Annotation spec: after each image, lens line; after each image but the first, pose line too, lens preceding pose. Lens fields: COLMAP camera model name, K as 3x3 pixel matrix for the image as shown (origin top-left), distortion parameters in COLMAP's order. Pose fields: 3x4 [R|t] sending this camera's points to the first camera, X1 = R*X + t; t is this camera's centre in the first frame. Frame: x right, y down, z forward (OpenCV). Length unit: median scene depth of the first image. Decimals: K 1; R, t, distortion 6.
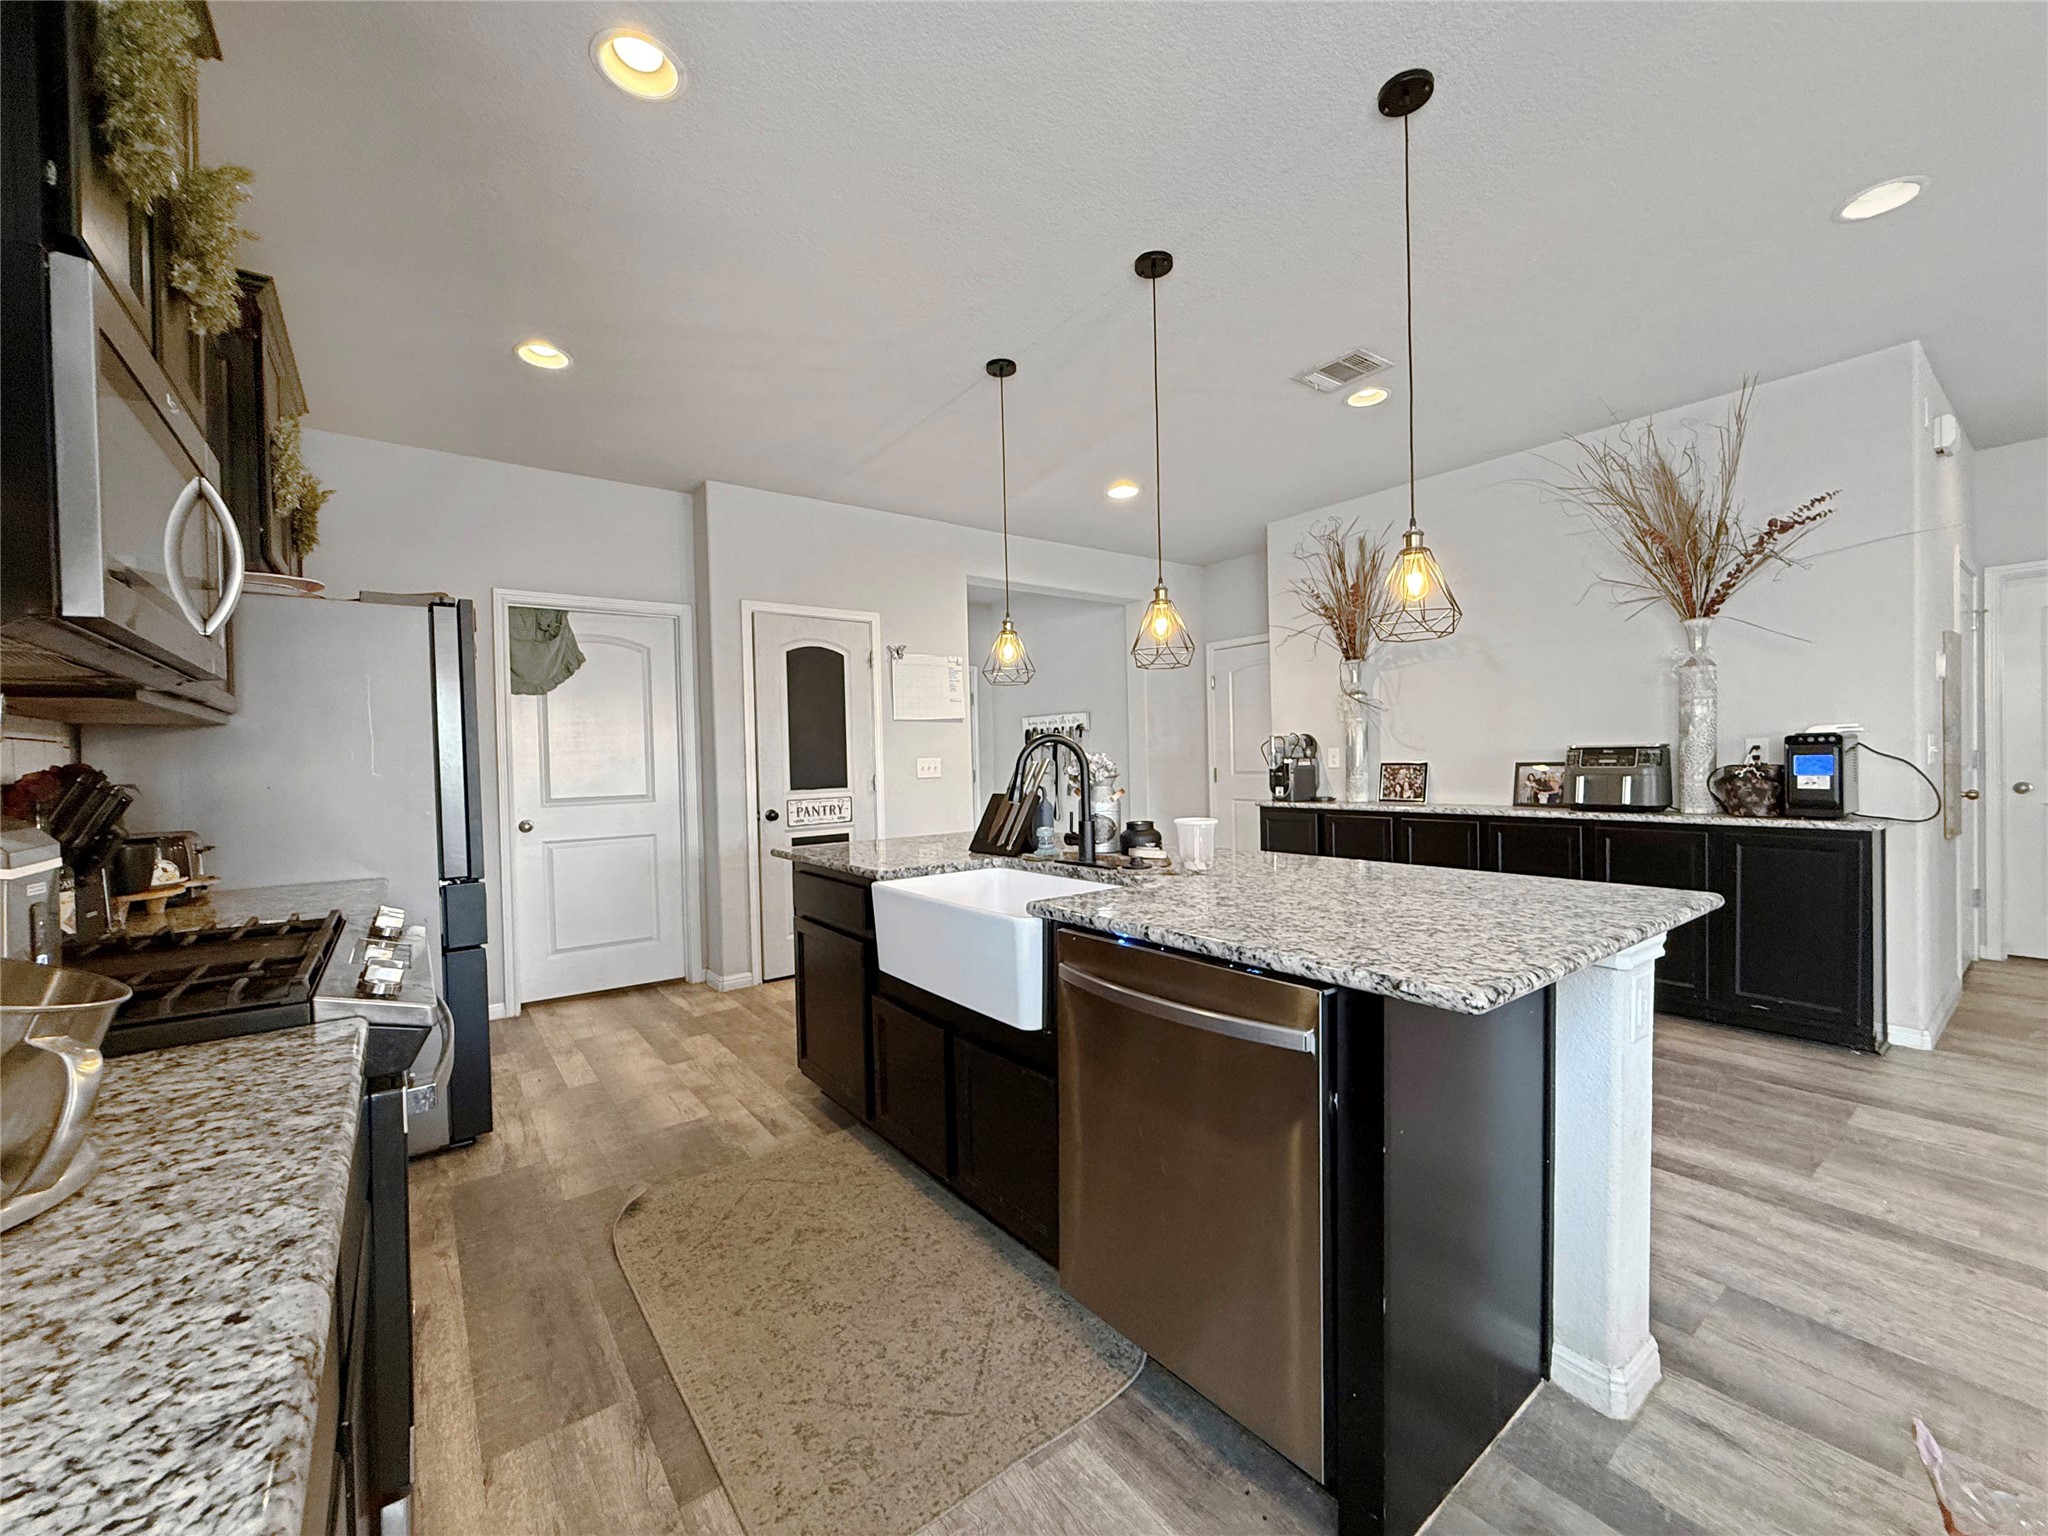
lens RADIAL K [[817.1, 0, 1023.9], [0, 817.1, 771.8], [0, 0, 1]] dist [-0.001609, -0.000043]
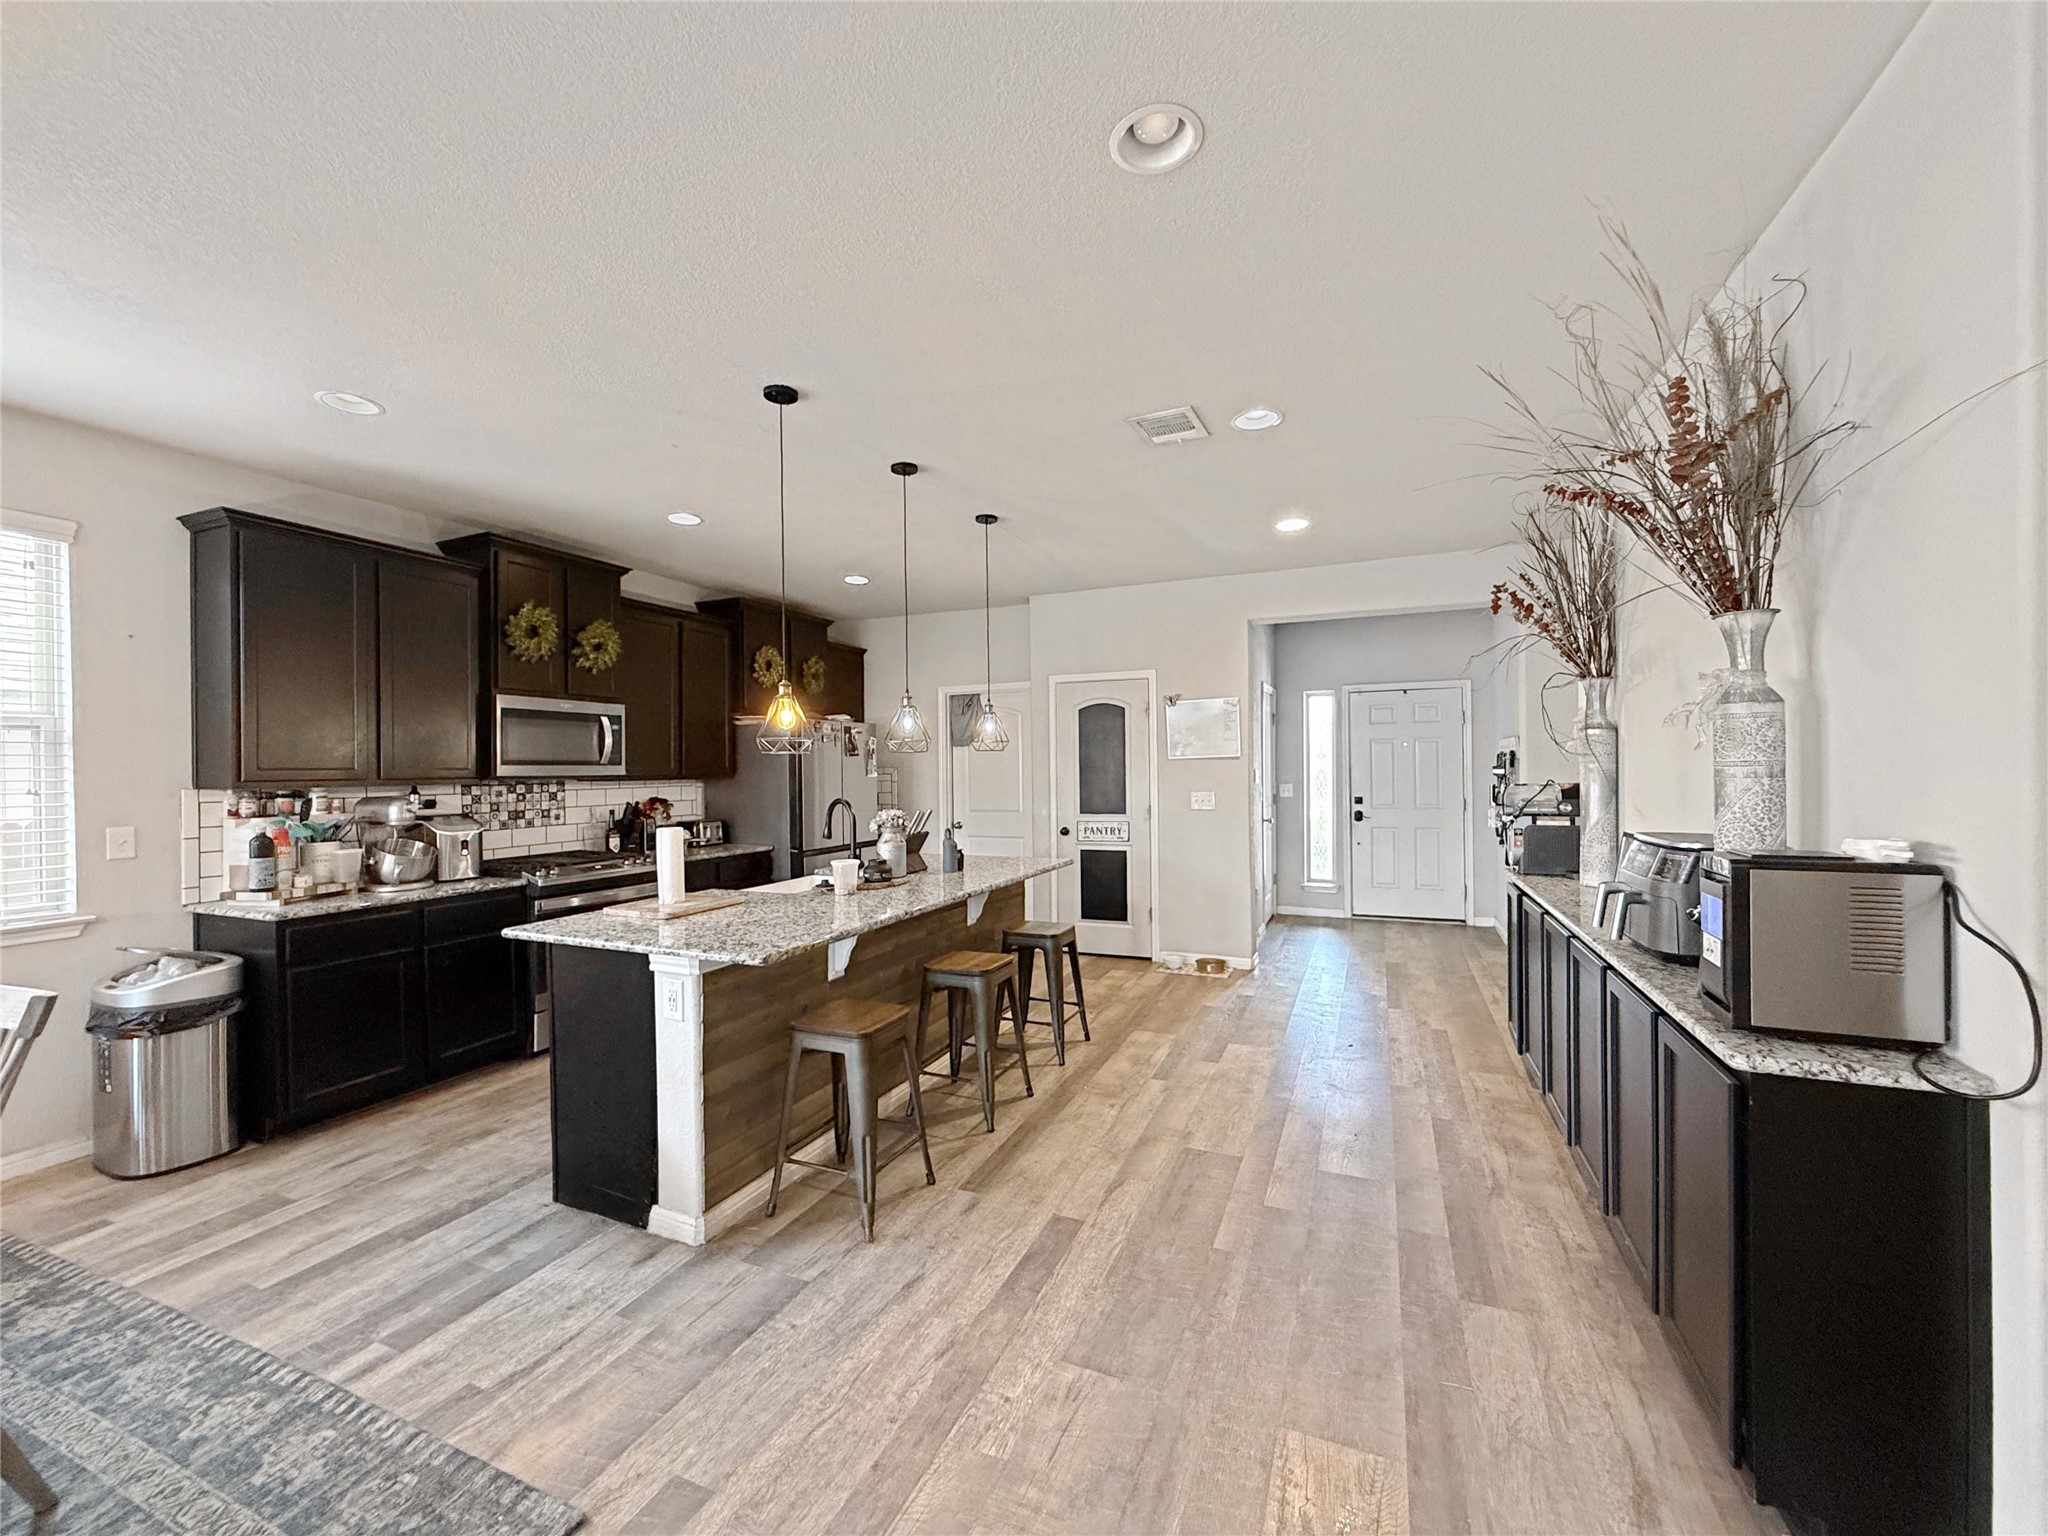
lens RADIAL K [[817.1, 0, 1019.1], [0, 817.1, 773.6], [0, 0, 1]] dist [-0.001609, -0.000043]
pose [[0.491039, 0.026617, -0.870731, 0.810156], [-0.016598, 0.999638, 0.021197, -0.067947], [0.870980, 0.004044, 0.491303, 0.257626]]
